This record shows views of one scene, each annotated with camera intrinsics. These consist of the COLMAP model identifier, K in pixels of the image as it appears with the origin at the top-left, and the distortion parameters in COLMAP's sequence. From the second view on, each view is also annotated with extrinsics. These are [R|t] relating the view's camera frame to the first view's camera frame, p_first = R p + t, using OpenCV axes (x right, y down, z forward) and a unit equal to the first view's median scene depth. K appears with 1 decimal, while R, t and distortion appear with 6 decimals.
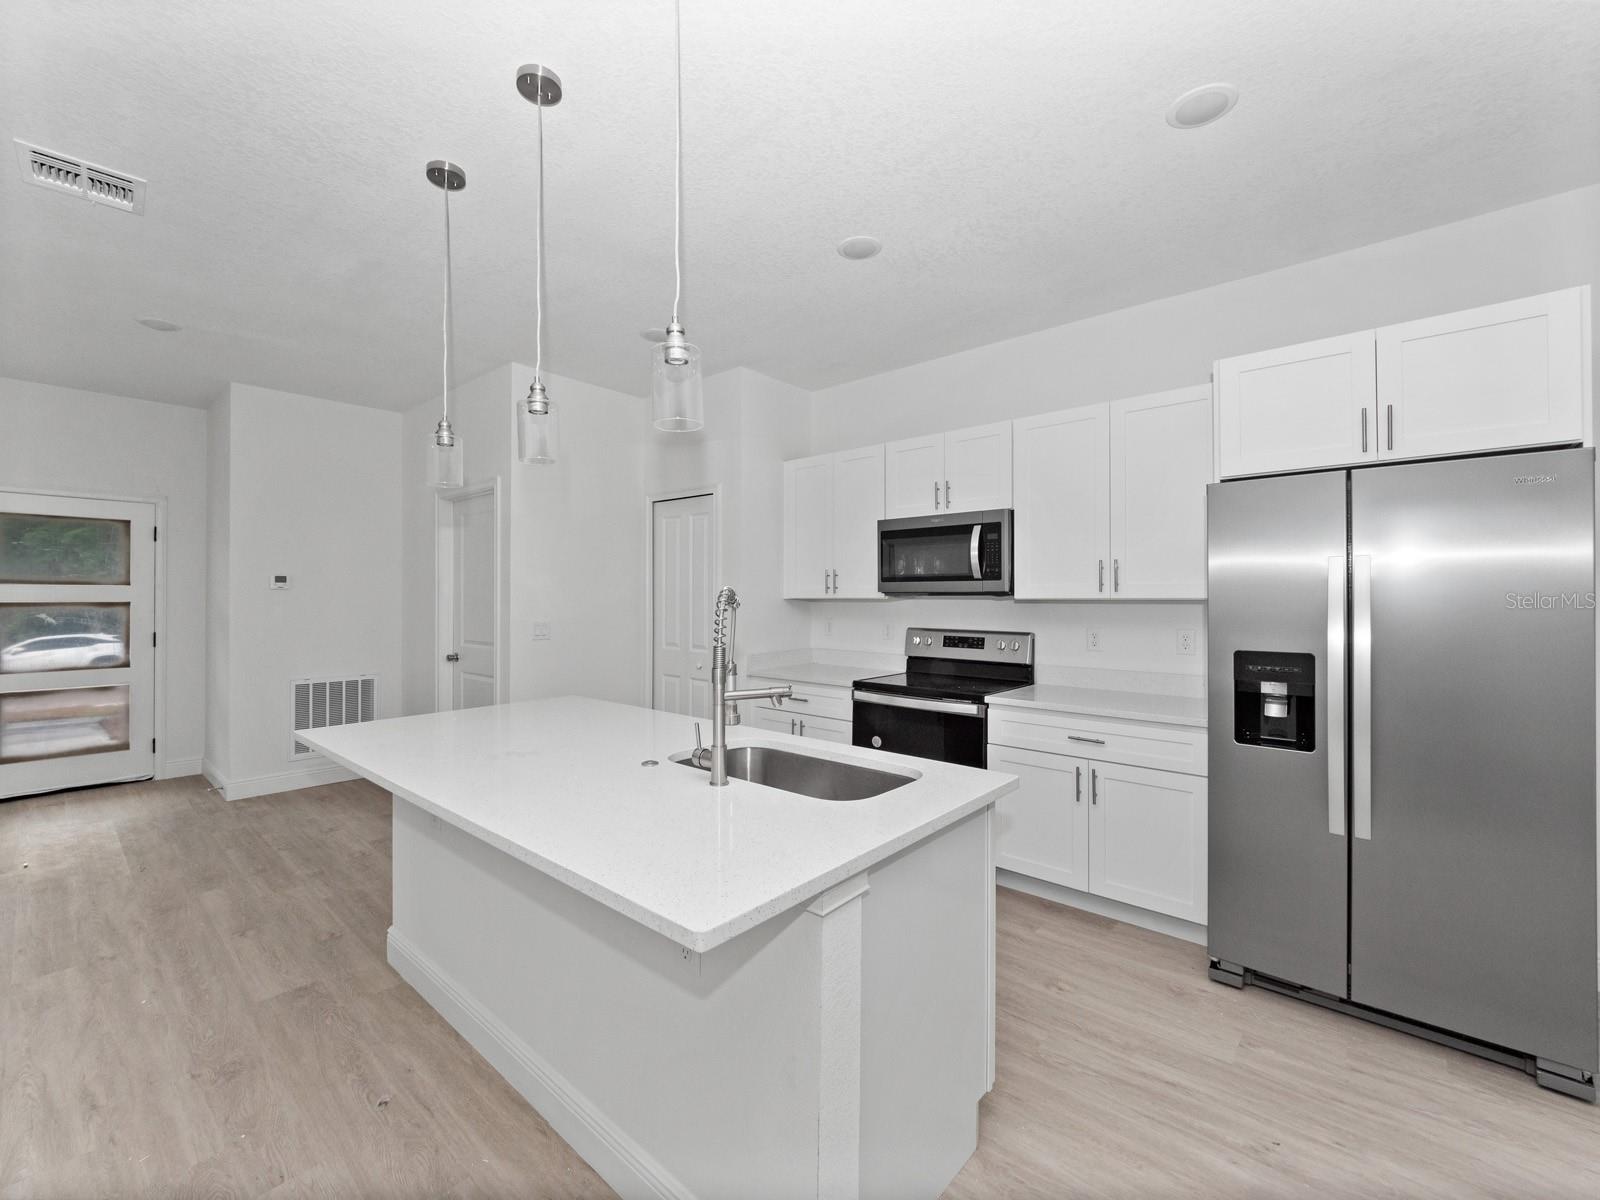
lens RADIAL K [[672.7, 0, 789.1], [0, 672.7, 596.3], [0, 0, 1]] dist [-0.011109, -0.000042]
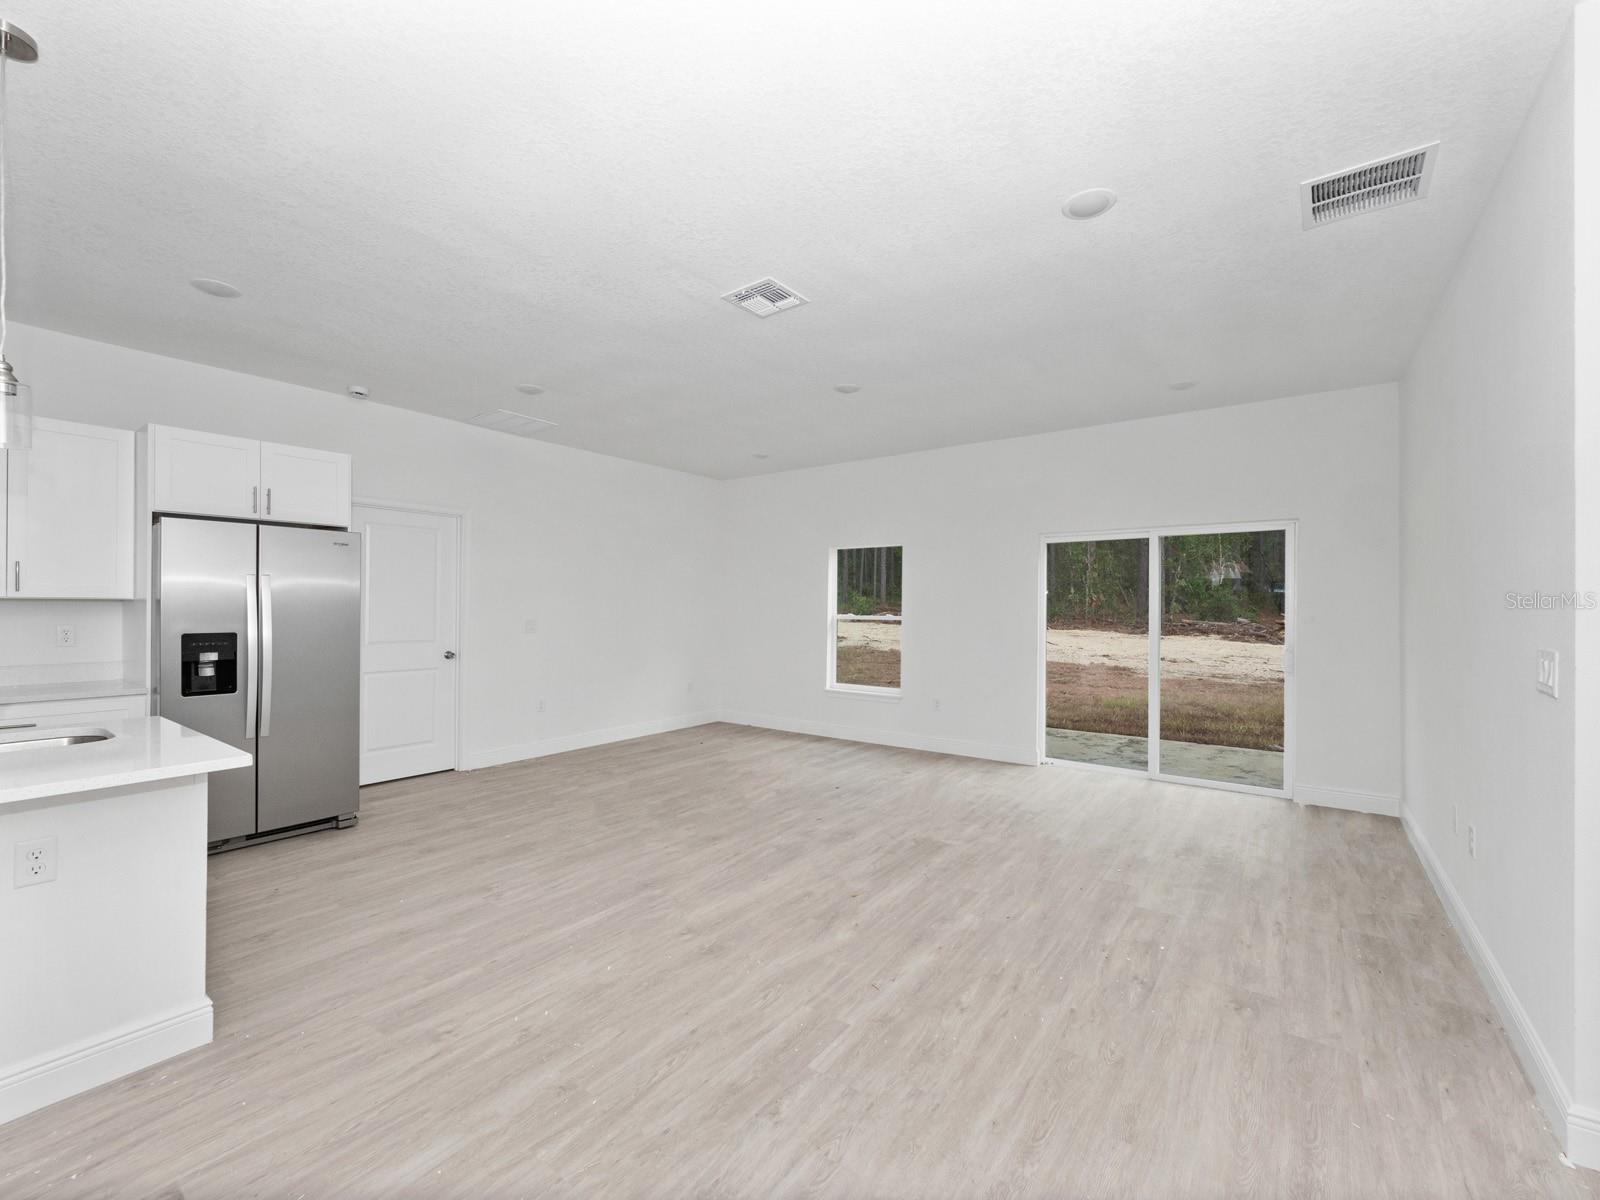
lens RADIAL K [[684.3, 0, 787.6], [0, 684.3, 603.3], [0, 0, 1]] dist [-0.010397, -0.000040]
pose [[-0.080479, 0.002829, 0.996752, -0.631076], [-0.008600, 0.999957, -0.003533, 0.005057], [-0.996719, -0.008856, -0.080451, -0.135727]]
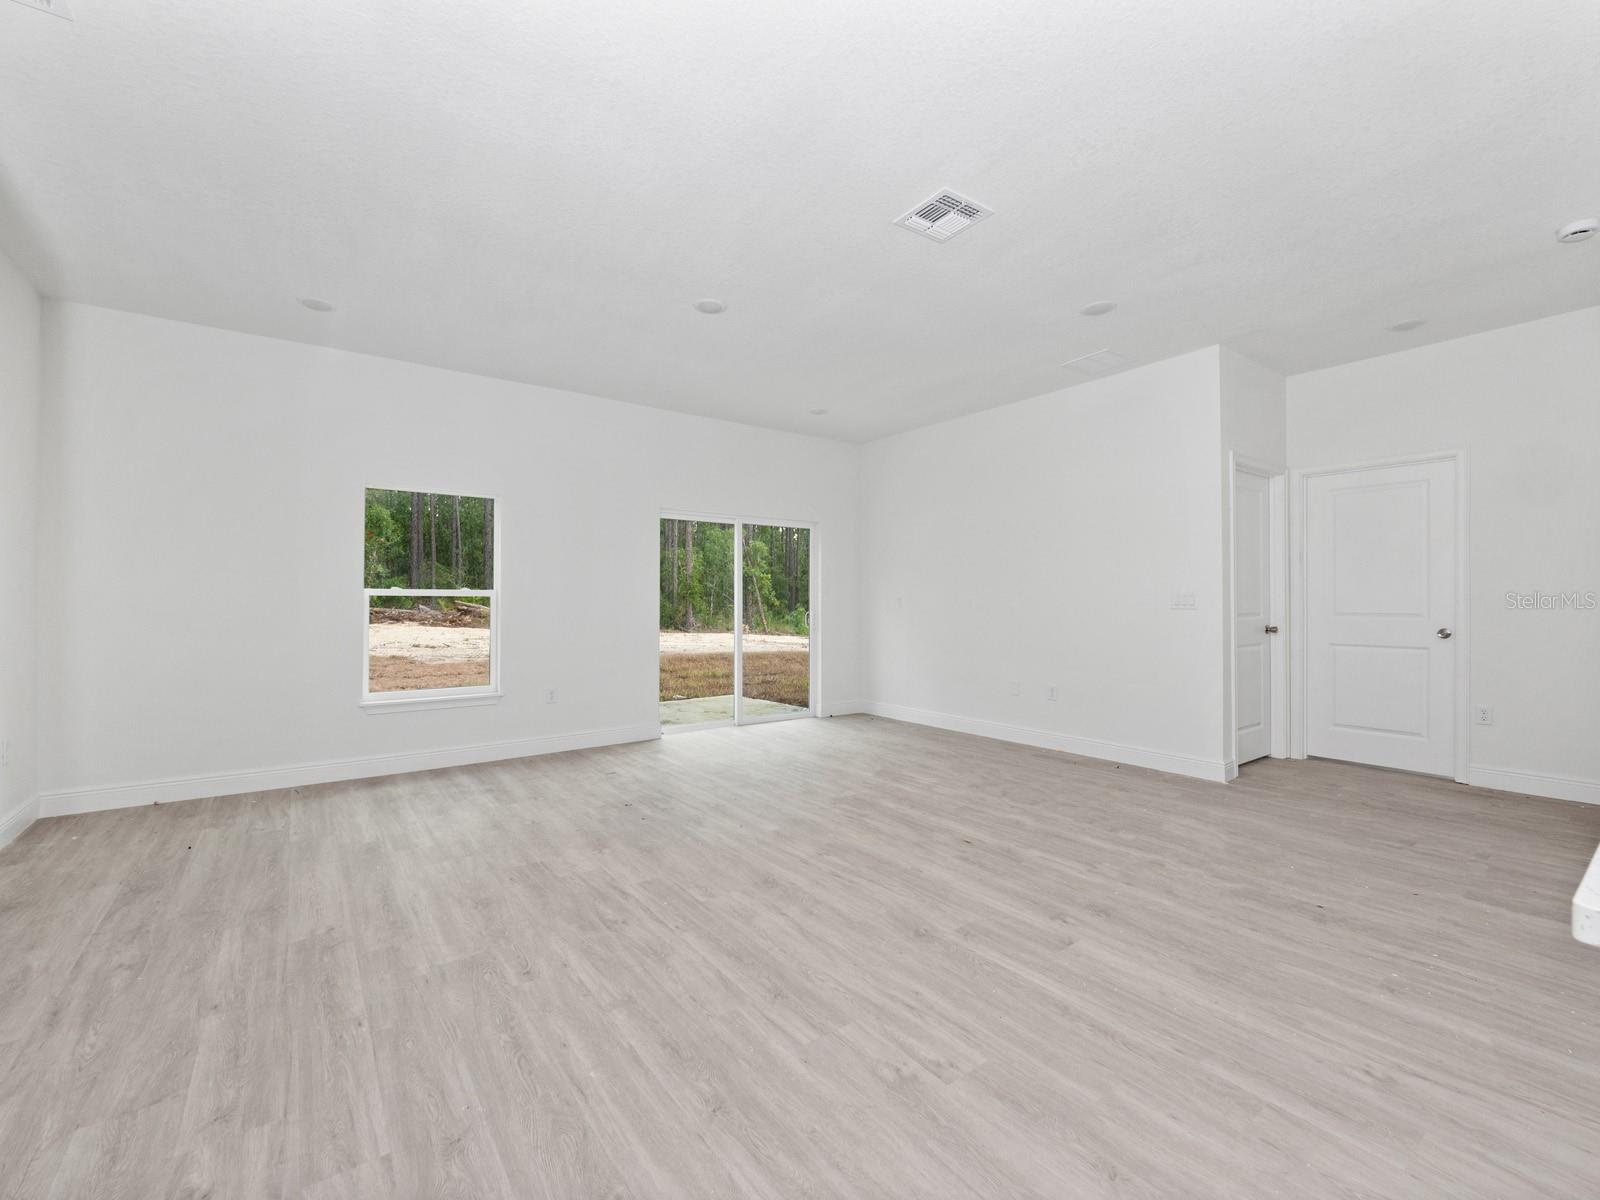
lens RADIAL K [[672.7, 0, 789.1], [0, 672.7, 596.3], [0, 0, 1]] dist [-0.011109, -0.000042]
pose [[-0.971651, 0.005559, 0.236355, 0.321704], [0.004180, 0.999971, -0.006333, 0.053152], [-0.236384, -0.005166, -0.971646, 0.702029]]
